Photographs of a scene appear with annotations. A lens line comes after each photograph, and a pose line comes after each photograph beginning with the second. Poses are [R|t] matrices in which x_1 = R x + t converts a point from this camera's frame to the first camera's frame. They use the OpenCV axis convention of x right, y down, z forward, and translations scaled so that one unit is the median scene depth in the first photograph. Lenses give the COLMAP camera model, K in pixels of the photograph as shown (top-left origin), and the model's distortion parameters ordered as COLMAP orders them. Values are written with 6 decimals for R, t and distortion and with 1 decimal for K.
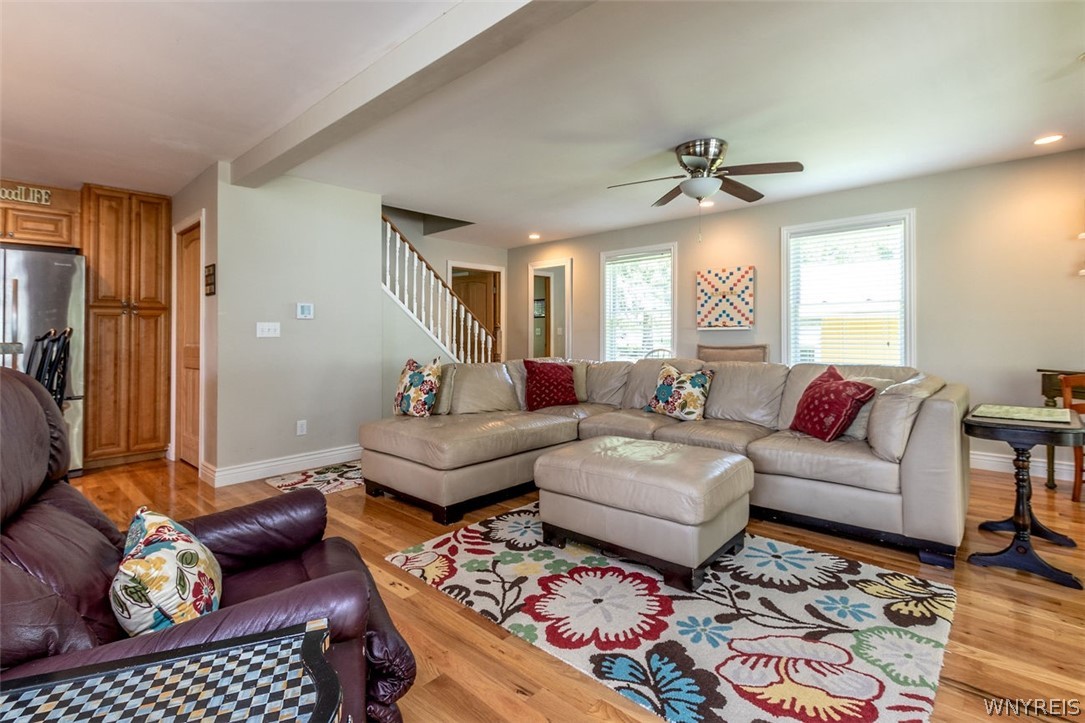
lens RADIAL K [[514.1, 0, 546.7], [0, 514.1, 329.2], [0, 0, 1]] dist [0.007420, -0.003347]
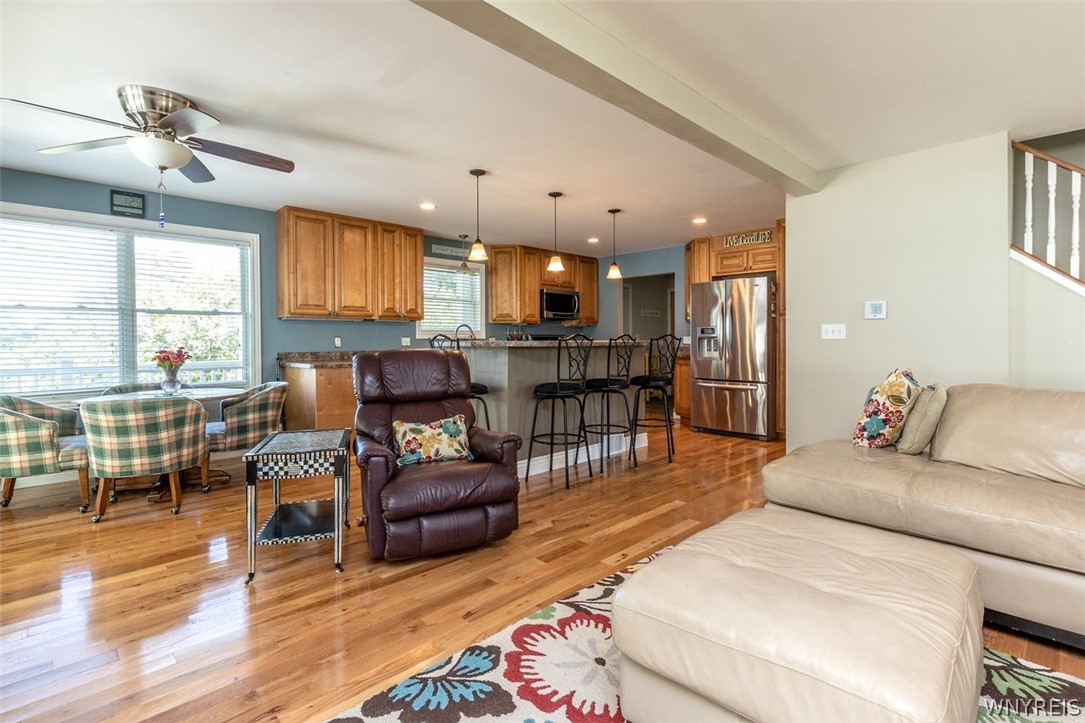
lens RADIAL K [[514.1, 0, 529.6], [0, 514.1, 344.5], [0, 0, 1]] dist [0.007420, -0.003347]
pose [[-0.079316, 0.018367, -0.996680, 0.967918], [0.014947, 0.999740, 0.017234, -0.000203], [0.996737, -0.013530, -0.079569, 0.999148]]
